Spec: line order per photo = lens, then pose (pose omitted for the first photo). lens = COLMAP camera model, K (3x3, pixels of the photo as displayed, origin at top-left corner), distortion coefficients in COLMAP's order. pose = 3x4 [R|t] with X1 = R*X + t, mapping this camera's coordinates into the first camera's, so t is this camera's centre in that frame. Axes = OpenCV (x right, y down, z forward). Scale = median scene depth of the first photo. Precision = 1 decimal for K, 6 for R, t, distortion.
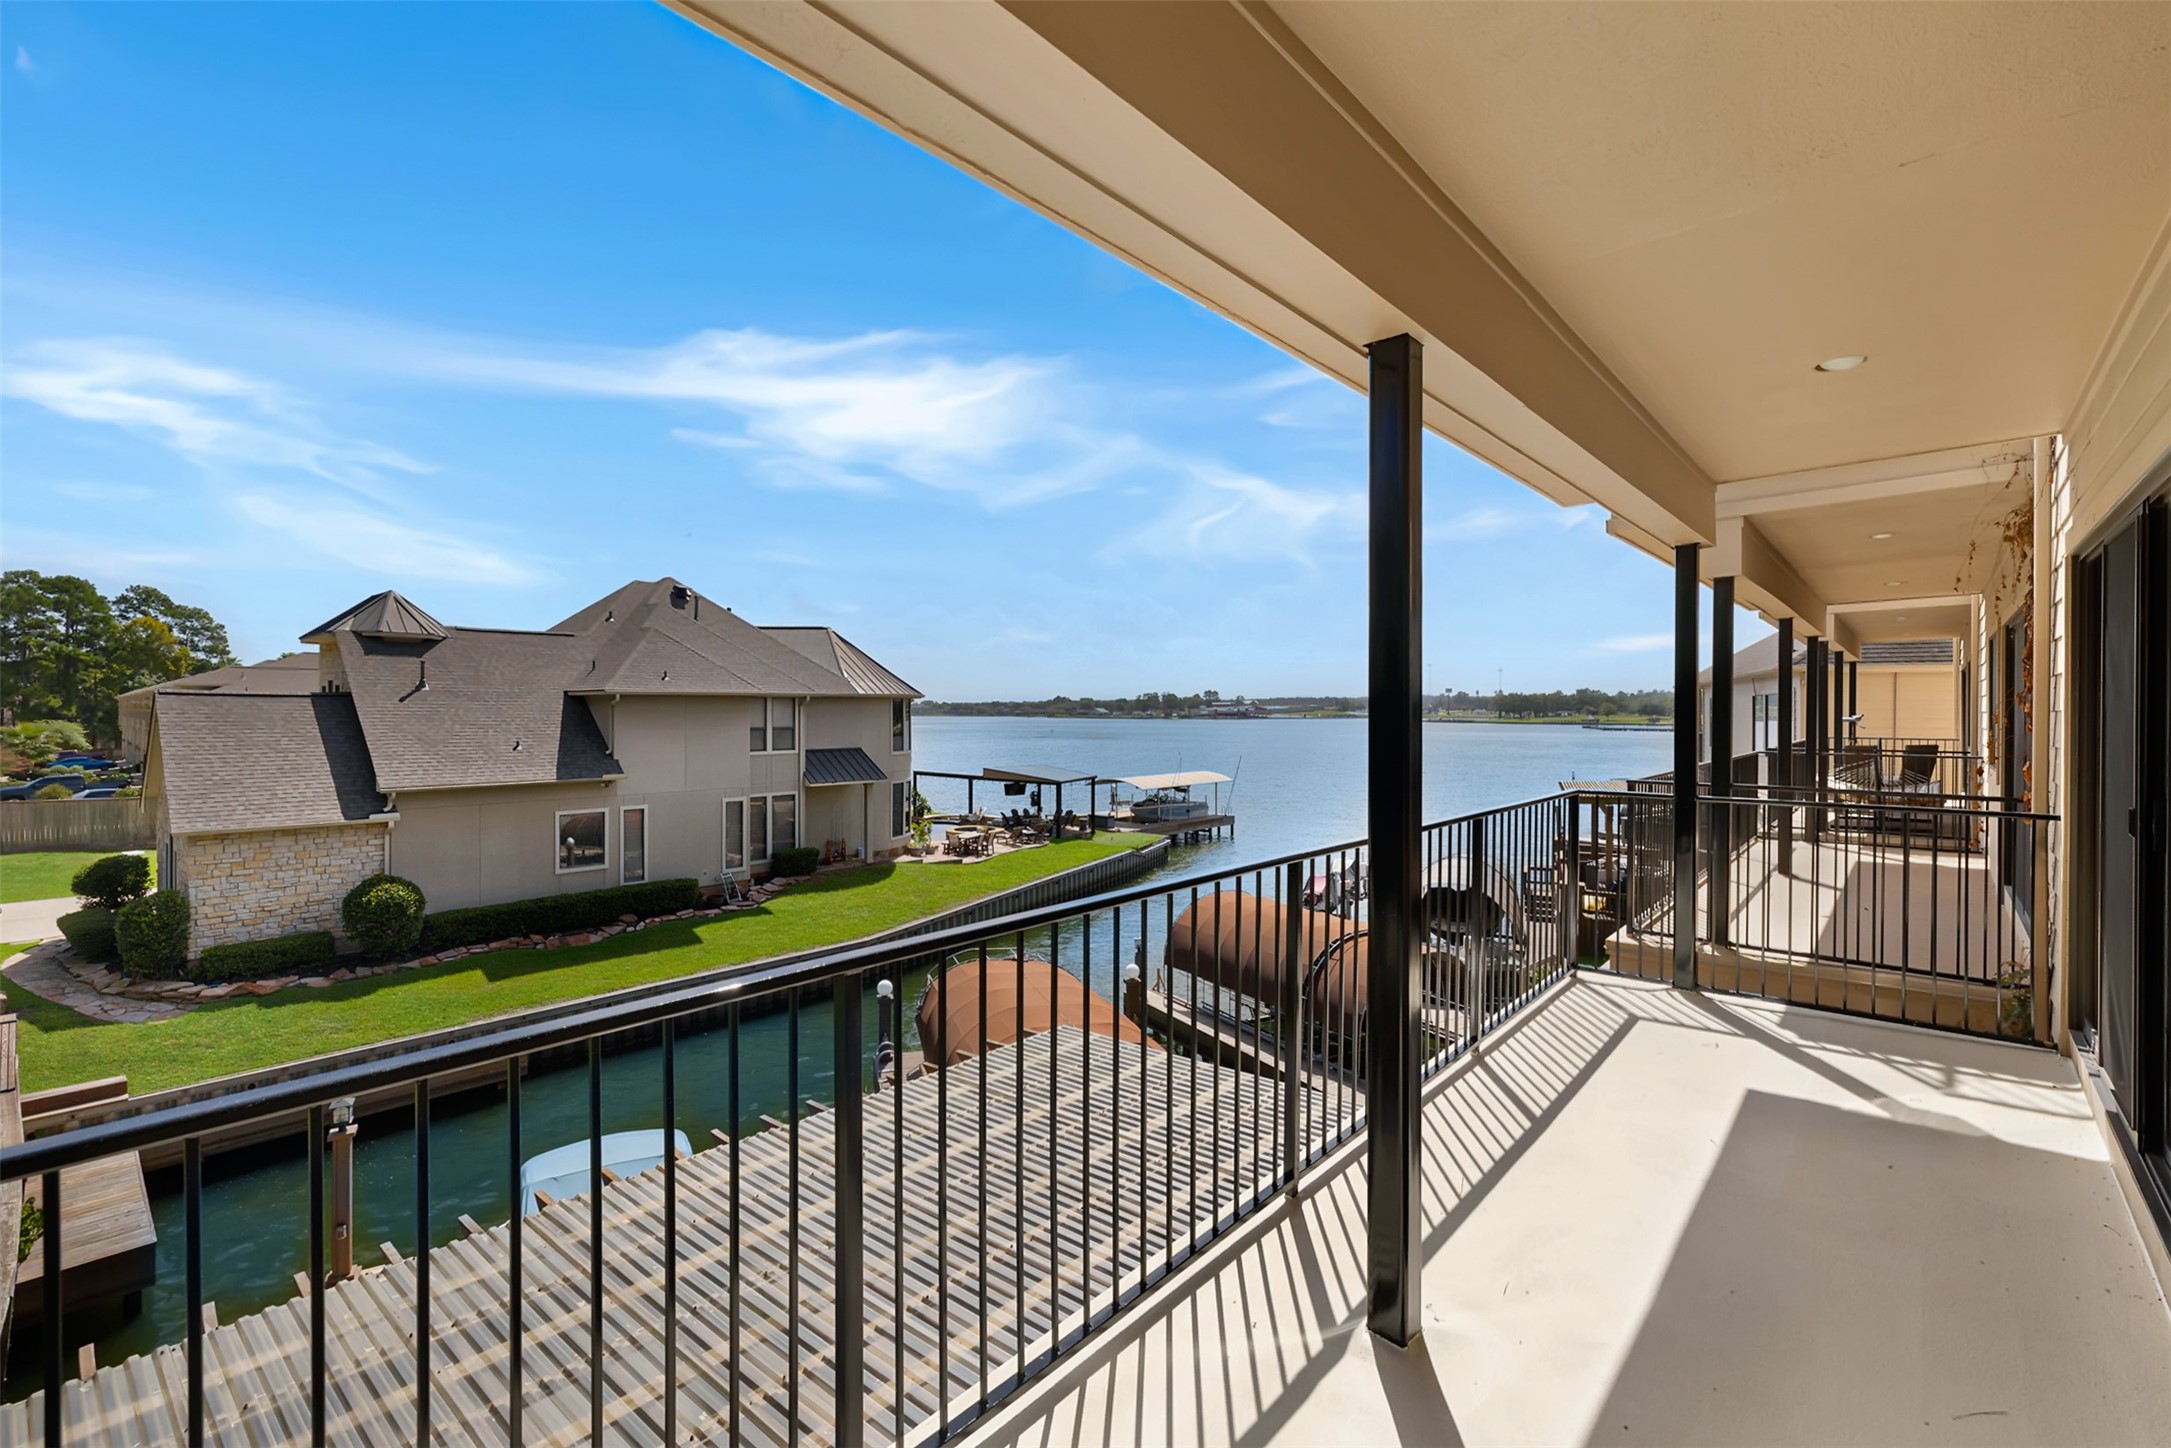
lens RADIAL K [[949.4, 0, 1055.3], [0, 949.4, 700.5], [0, 0, 1]] dist [0.000904, 0.000570]
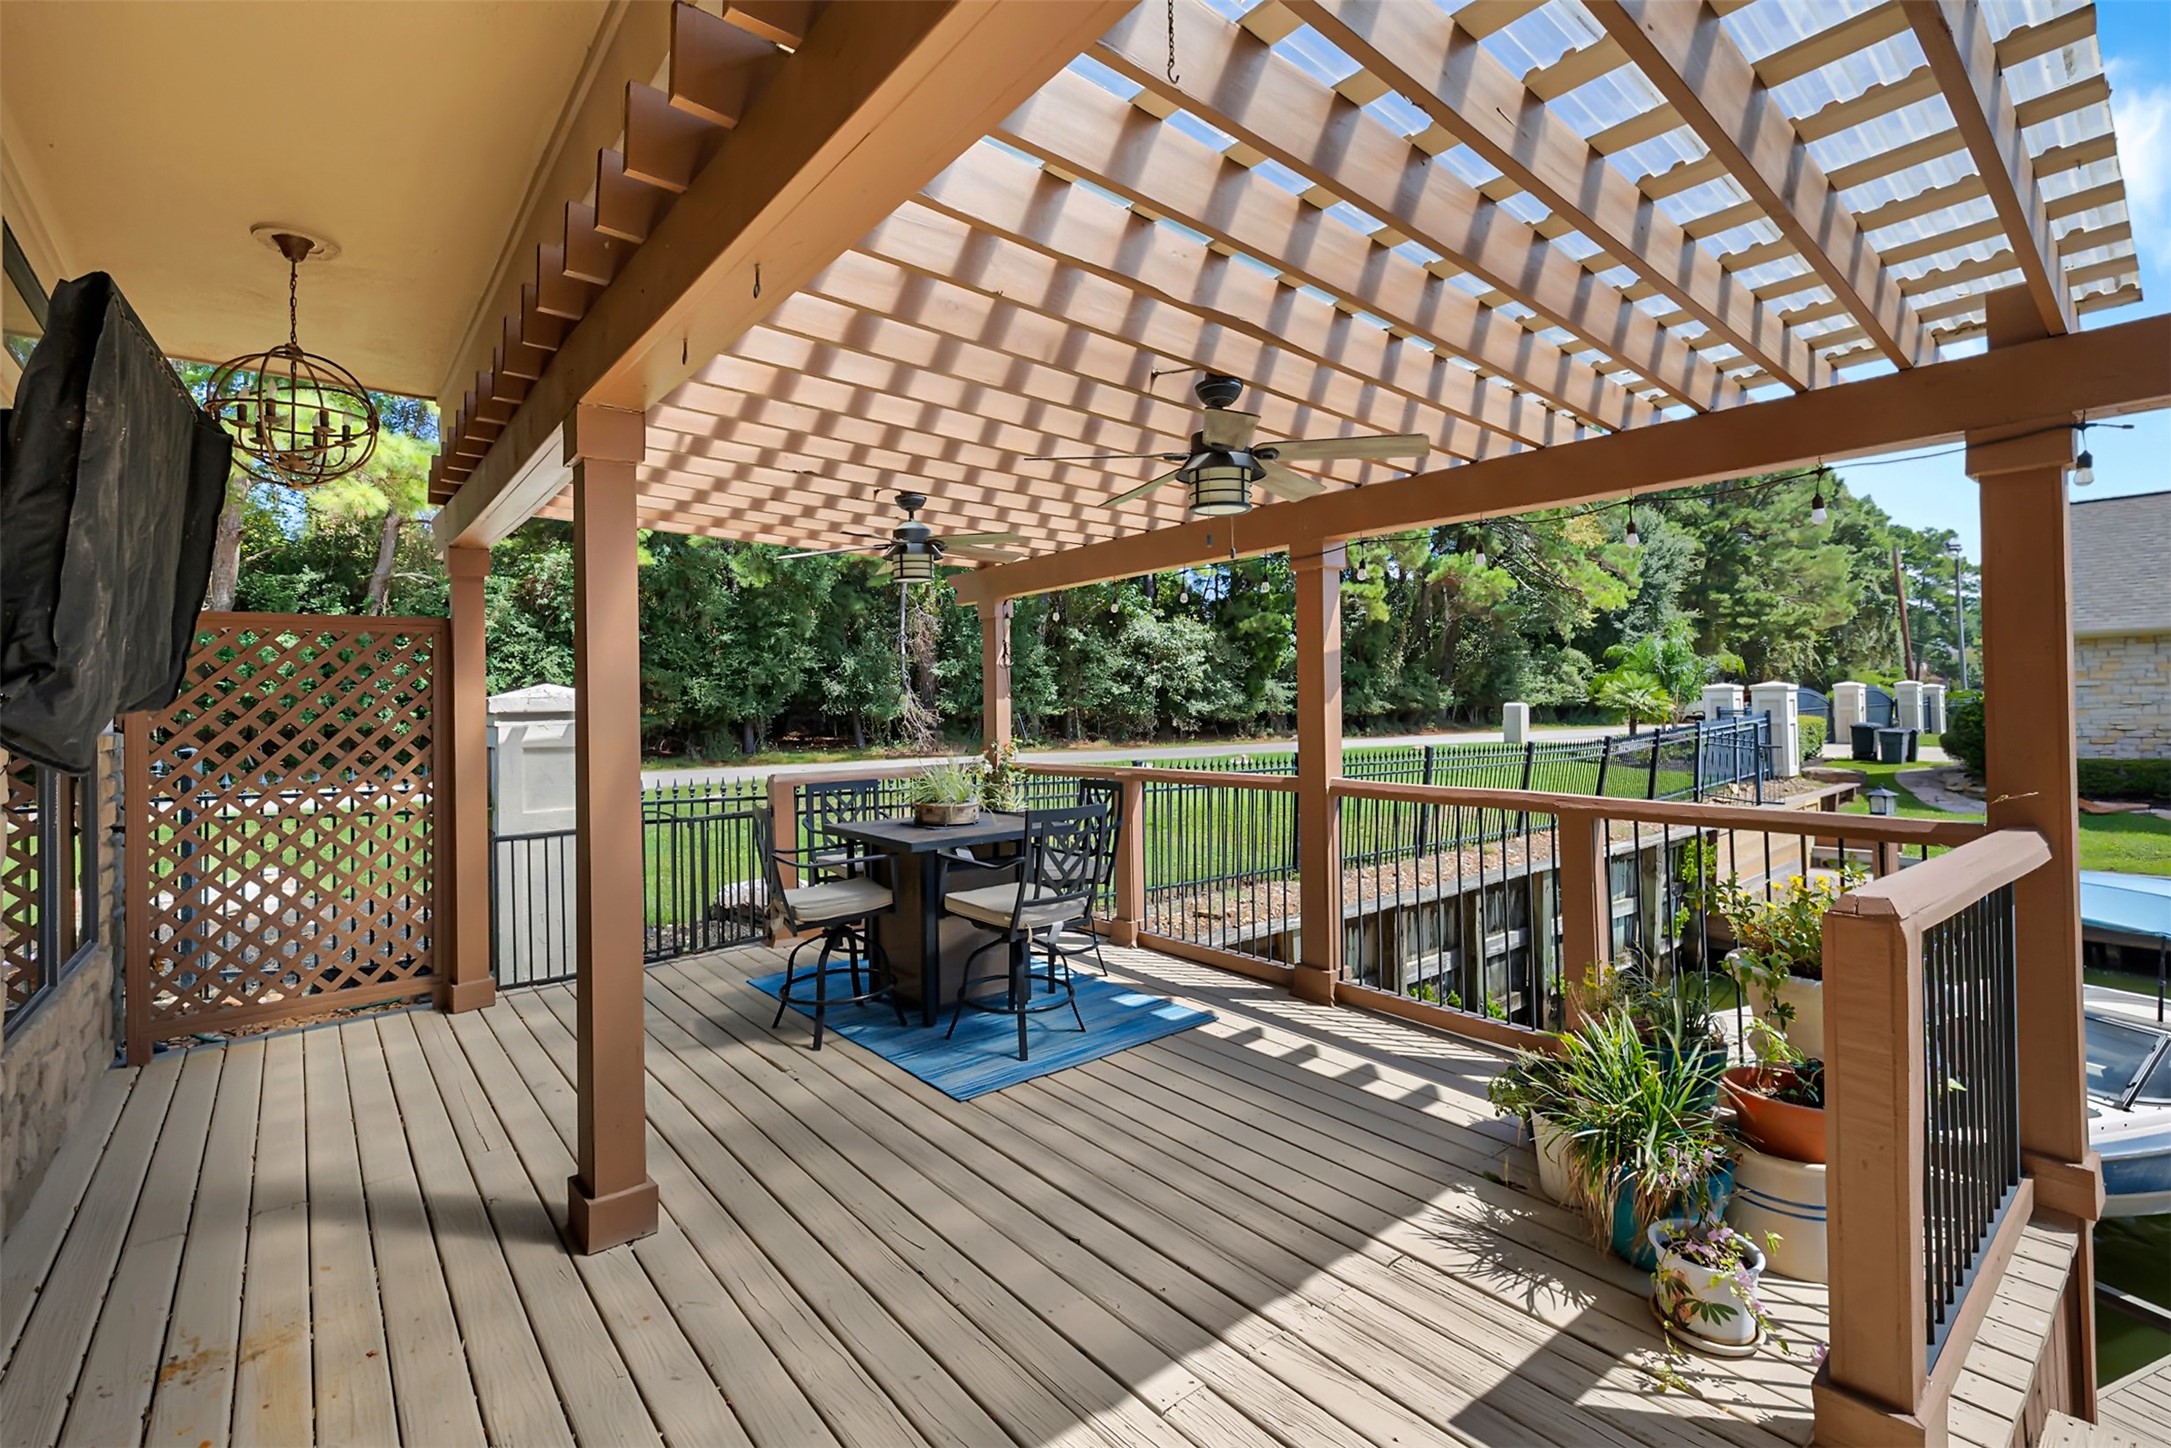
lens RADIAL K [[949.4, 0, 1090.6], [0, 949.4, 683.0], [0, 0, 1]] dist [0.000904, 0.000570]
pose [[-0.126928, -0.017993, -0.991749, 0.111947], [0.023443, 0.999502, -0.021134, 0.129357], [0.991635, -0.025932, -0.126443, 0.132442]]
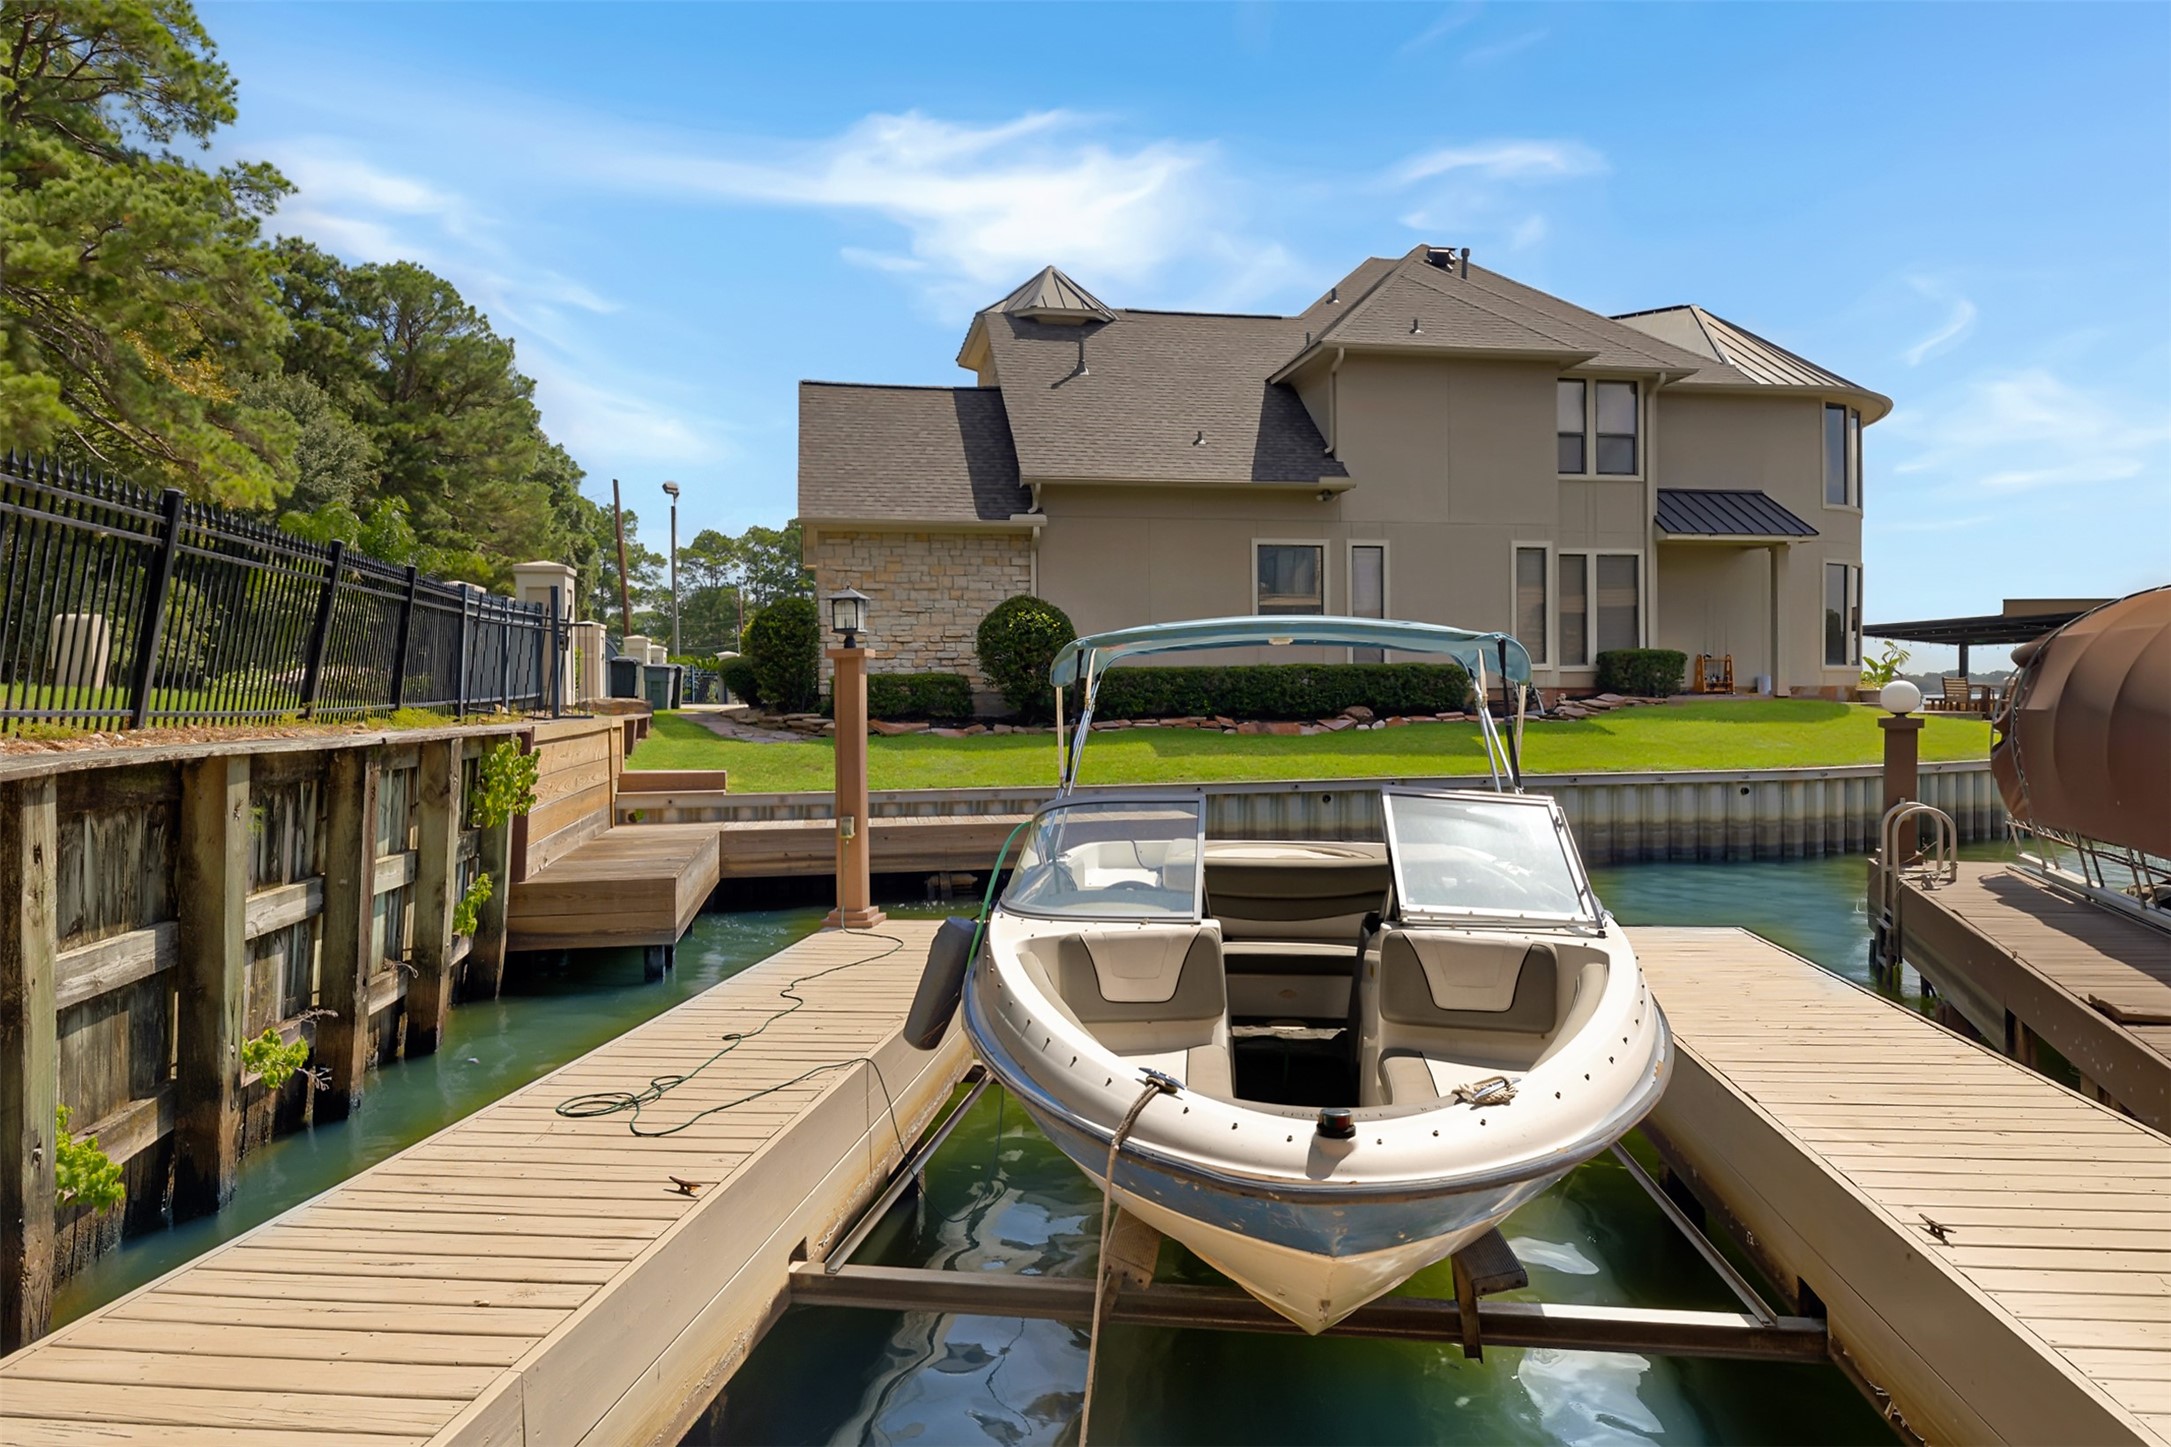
lens RADIAL K [[1367.0, 0, 1087.6], [0, 1367.0, 706.2], [0, 0, 1]] dist [-0.002429, 0.001362]
pose [[0.808448, -0.000936, -0.588567, -0.068907], [0.008116, 0.999921, 0.009558, 0.193511], [0.588512, -0.012504, 0.808392, 0.173162]]
